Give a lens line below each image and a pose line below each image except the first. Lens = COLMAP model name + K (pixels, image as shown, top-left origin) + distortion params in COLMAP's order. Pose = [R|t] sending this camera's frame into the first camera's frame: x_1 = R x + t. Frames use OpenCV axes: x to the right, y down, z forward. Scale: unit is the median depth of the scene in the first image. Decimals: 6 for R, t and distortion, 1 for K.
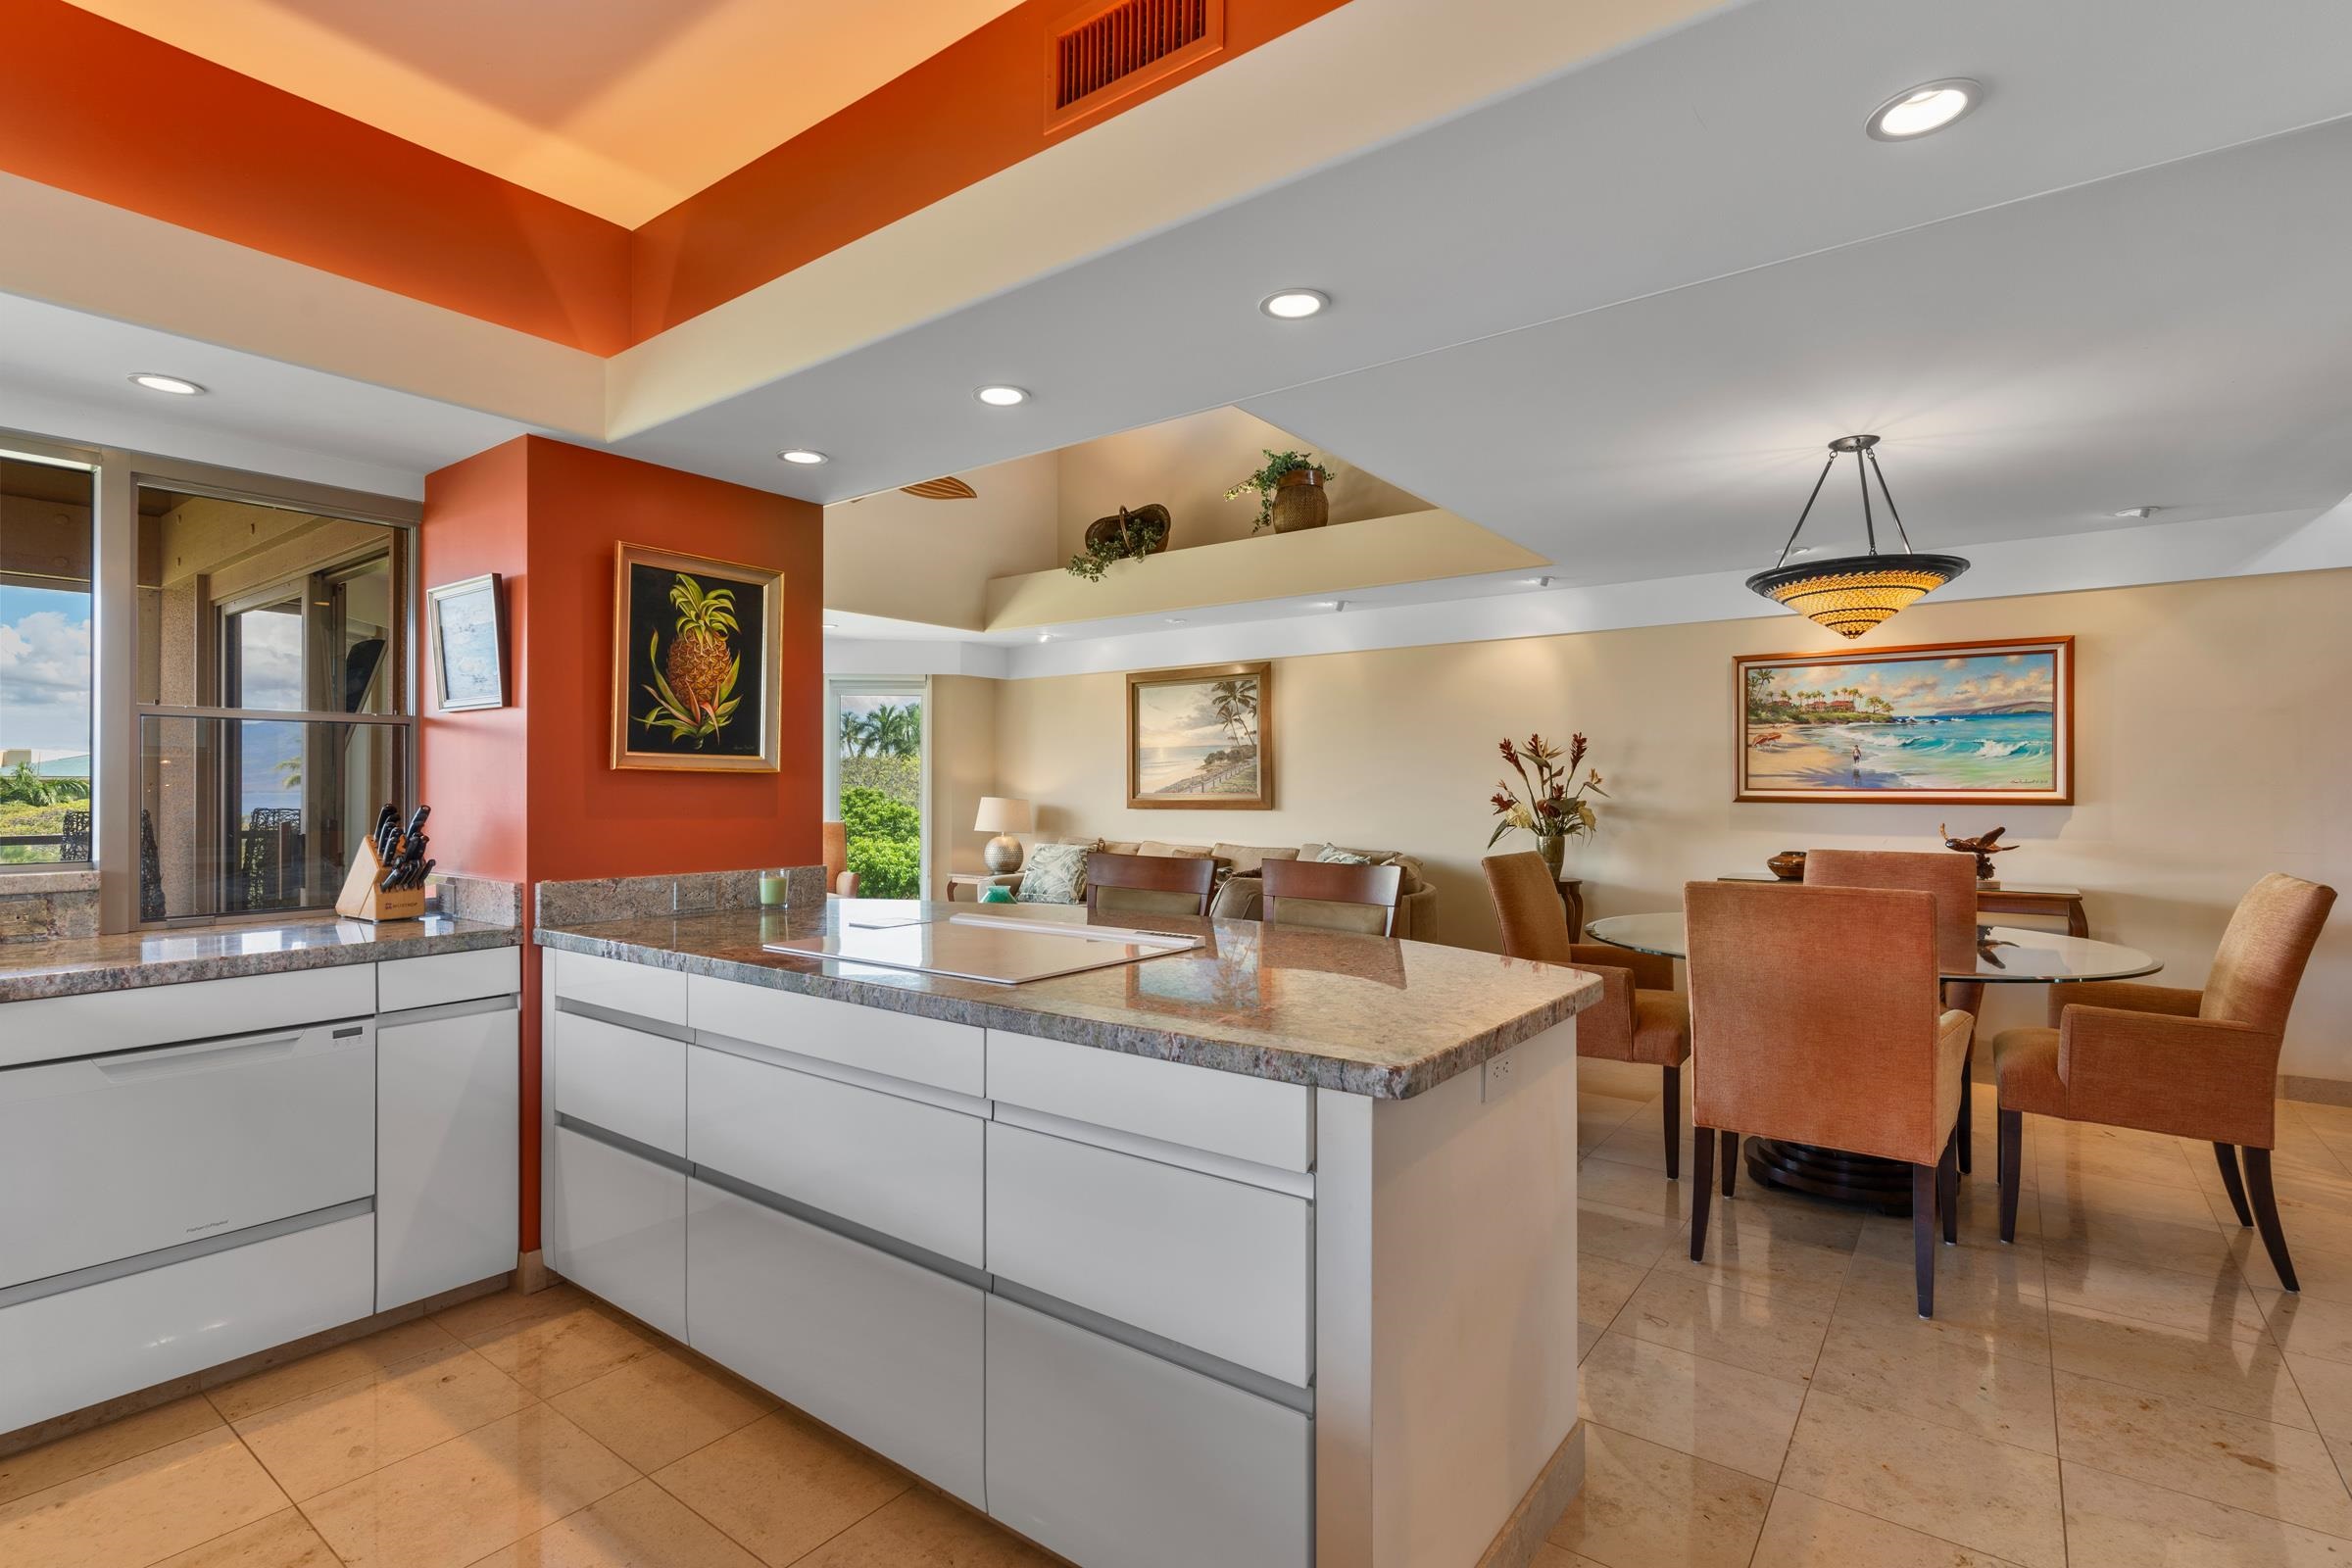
lens RADIAL K [[1118.6, 0, 1184.2], [0, 1118.6, 777.5], [0, 0, 1]] dist [0.002748, -0.000034]
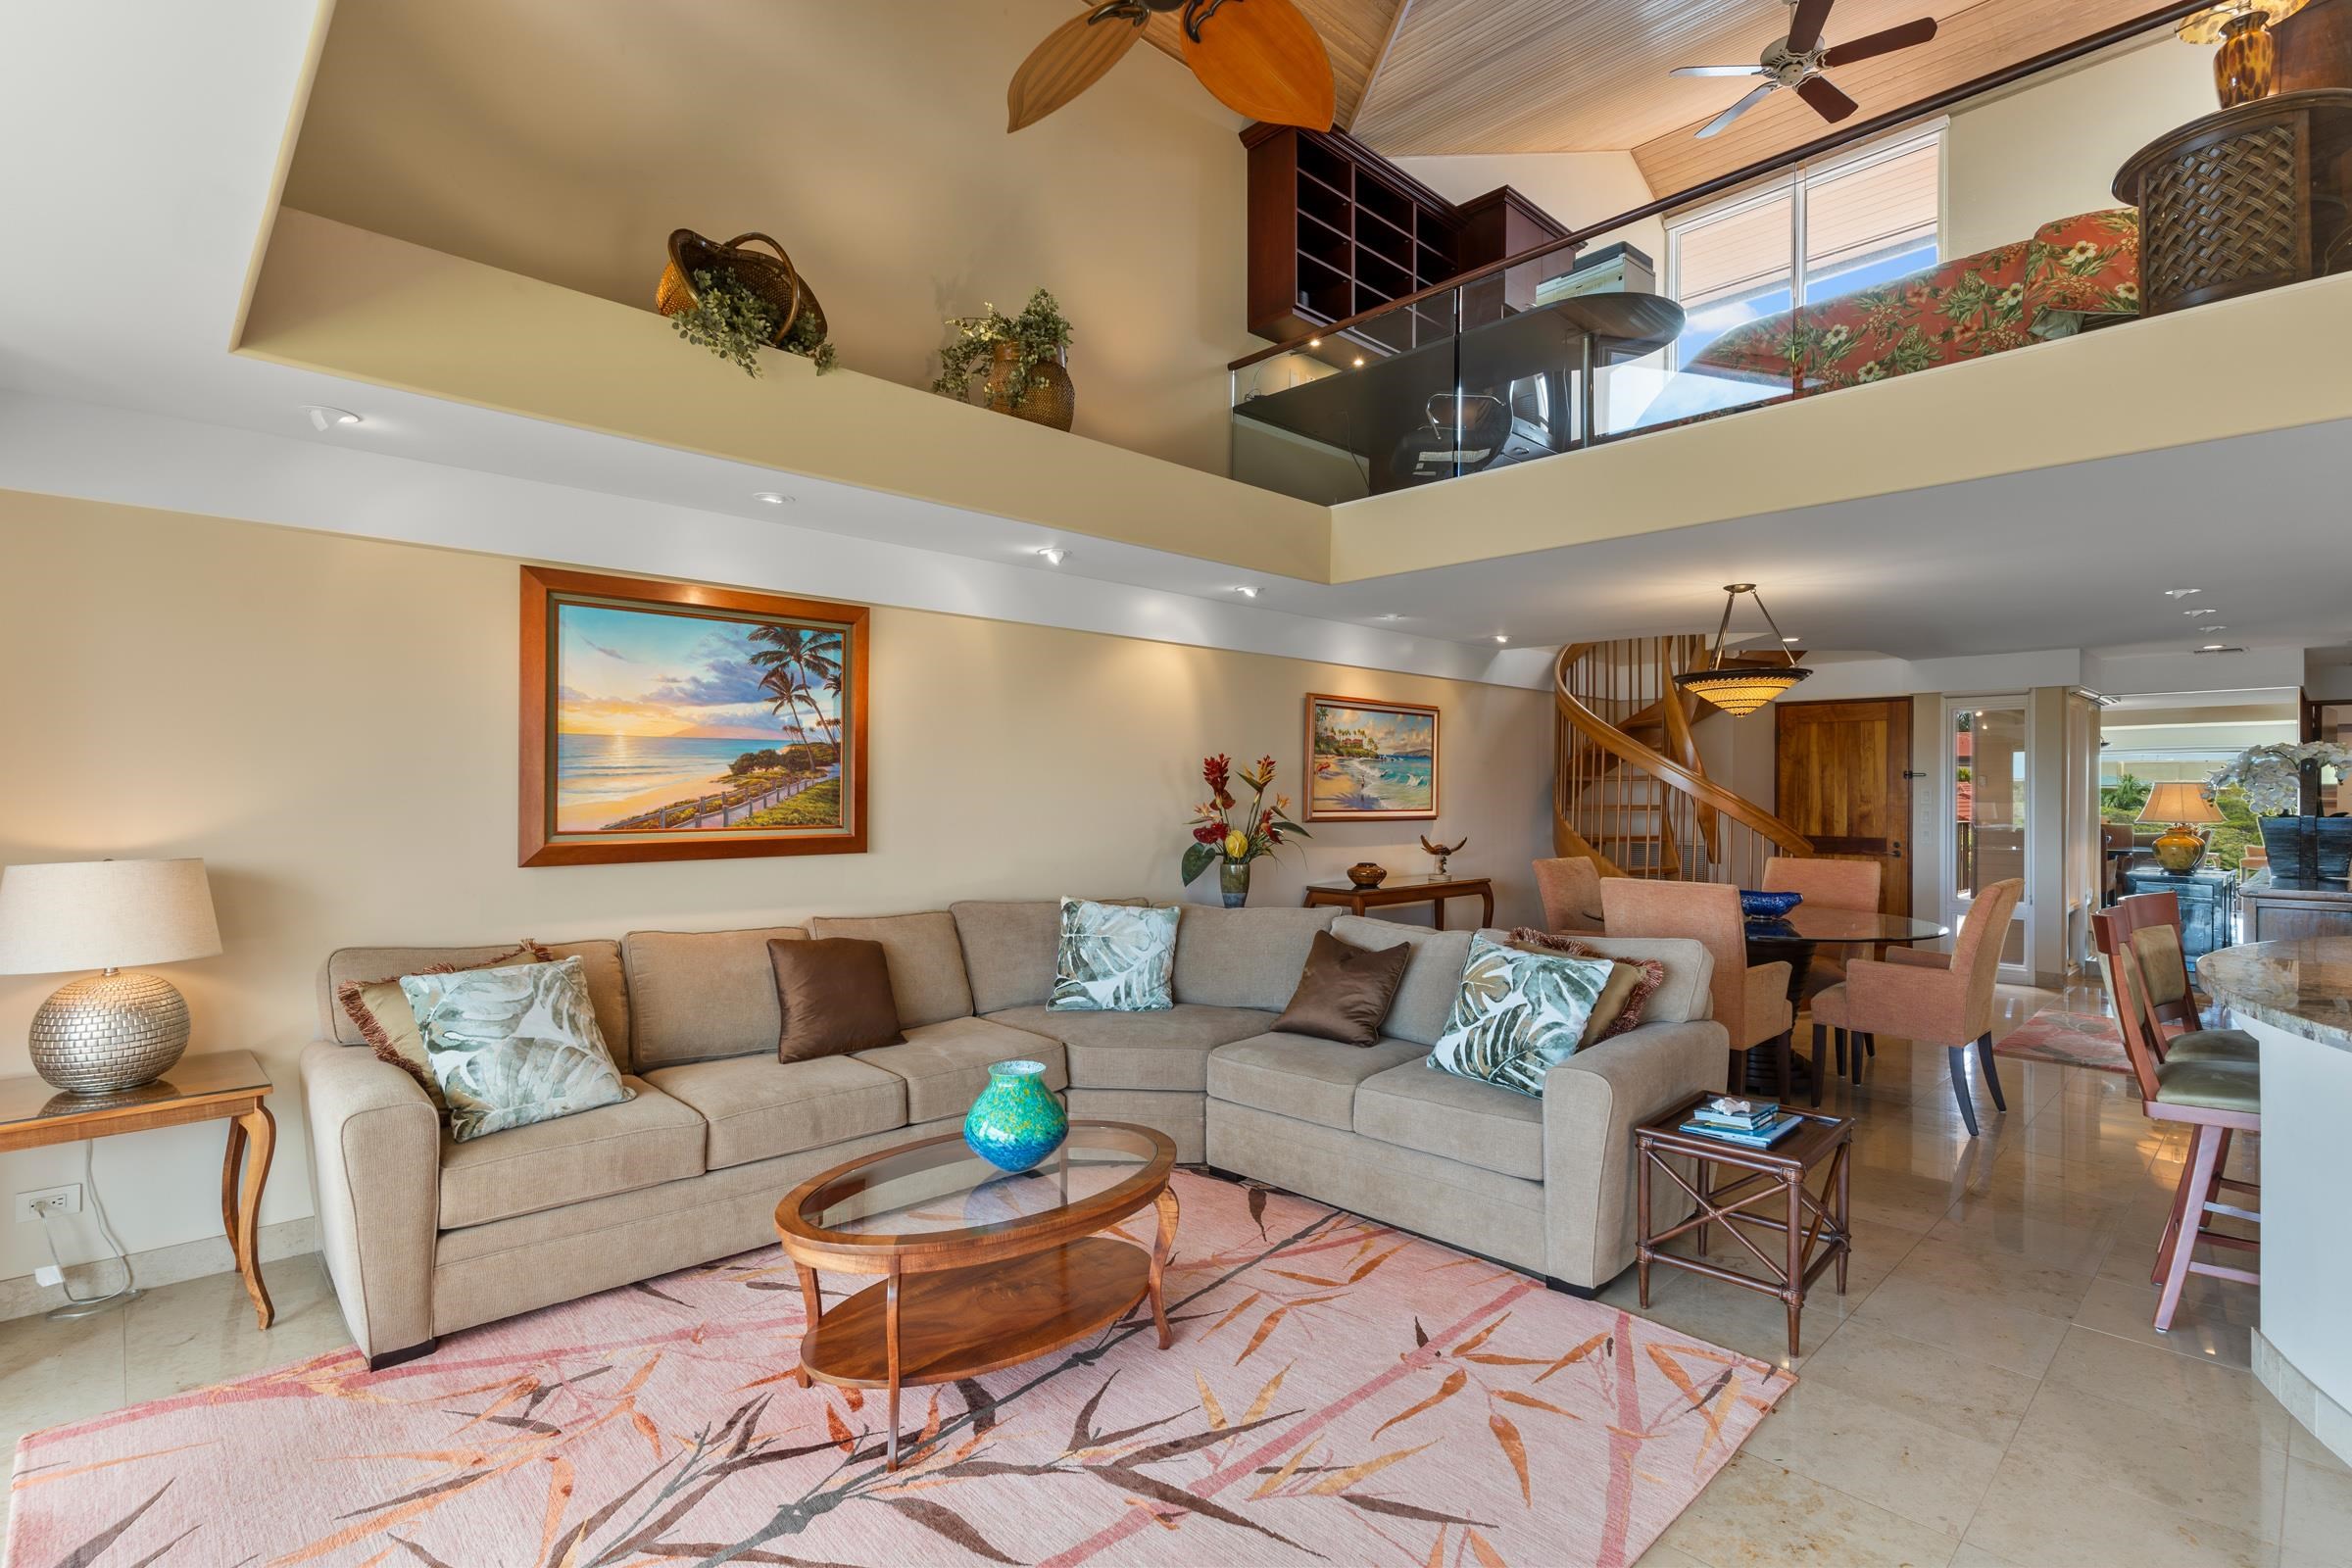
lens RADIAL K [[1118.6, 0, 1160.3], [0, 1118.6, 786.6], [0, 0, 1]] dist [0.002748, -0.000034]
pose [[0.165974, 0.001352, 0.986129, -0.486261], [-0.017811, 0.999840, 0.001627, -0.010202], [-0.985969, -0.017834, 0.165972, 0.726629]]
